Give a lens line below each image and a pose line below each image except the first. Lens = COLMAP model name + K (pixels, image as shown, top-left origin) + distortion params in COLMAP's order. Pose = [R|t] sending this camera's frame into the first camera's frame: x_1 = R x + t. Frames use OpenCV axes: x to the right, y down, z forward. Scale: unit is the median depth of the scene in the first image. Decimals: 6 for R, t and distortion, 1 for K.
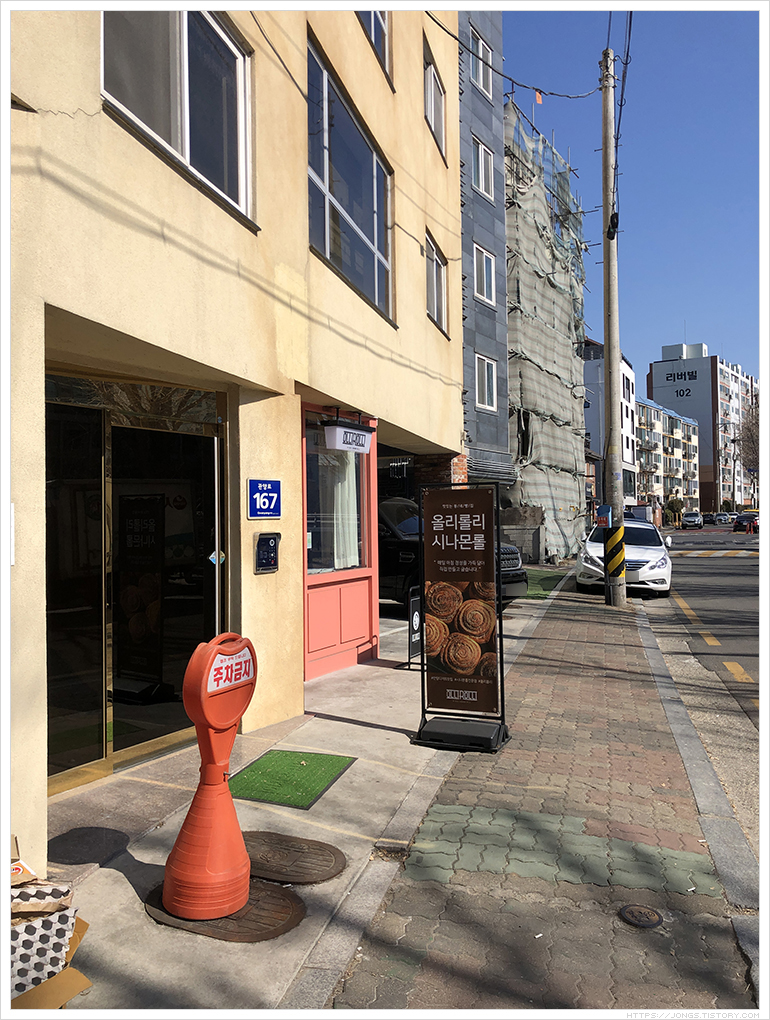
lens RADIAL K [[824.4, 0, 385.0], [0, 824.4, 510.0], [0, 0, 1]] dist [0.188777, -0.522486]
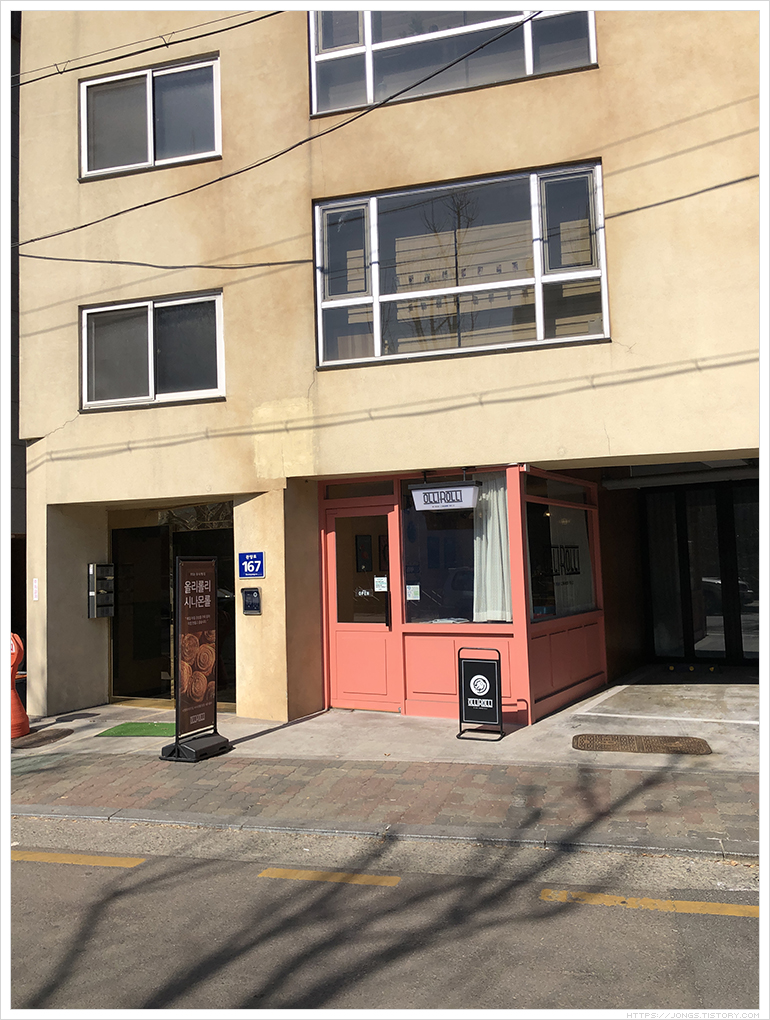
lens RADIAL K [[824.4, 0, 385.0], [0, 824.4, 510.0], [0, 0, 1]] dist [0.188777, -0.522486]
pose [[-0.018376, -0.059598, -0.998053, 1.335926], [0.039776, 0.997388, -0.060291, -0.012490], [0.999040, -0.040807, -0.015958, 1.246805]]
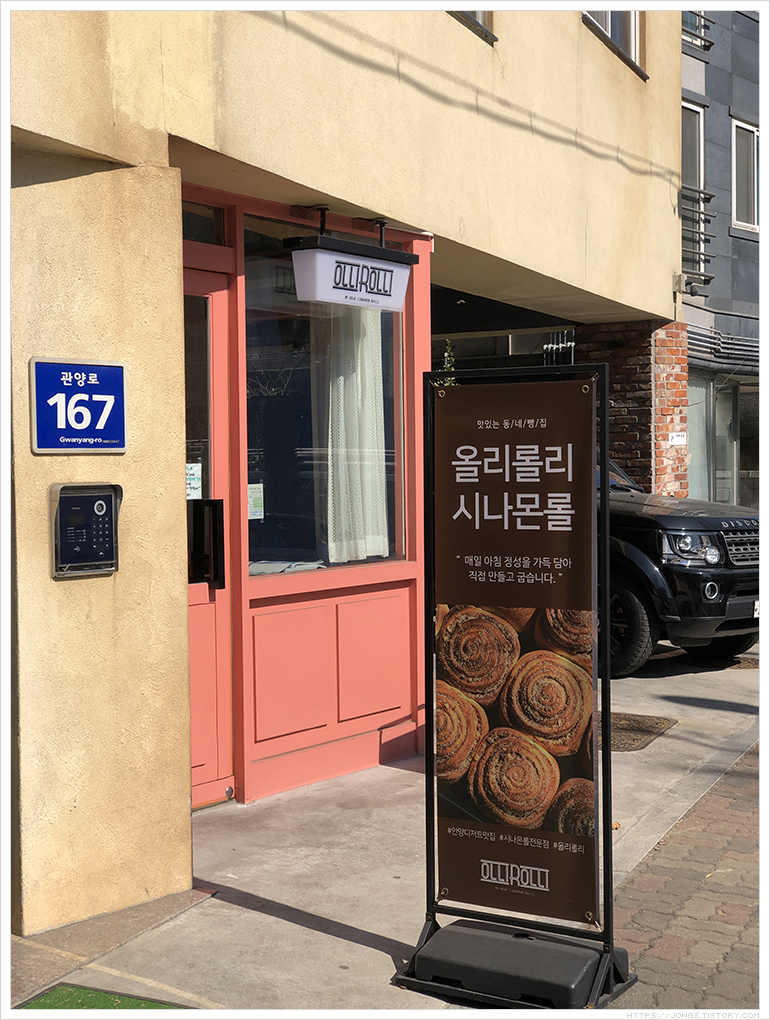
lens RADIAL K [[1502.9, 0, 373.7], [0, 1502.9, 525.3], [0, 0, 1]] dist [0.155915, -0.501954]
pose [[0.988314, 0.012223, -0.151944, 0.127013], [-0.003636, 0.998387, 0.056660, 0.002974], [0.152391, -0.055445, 0.986764, 0.229153]]
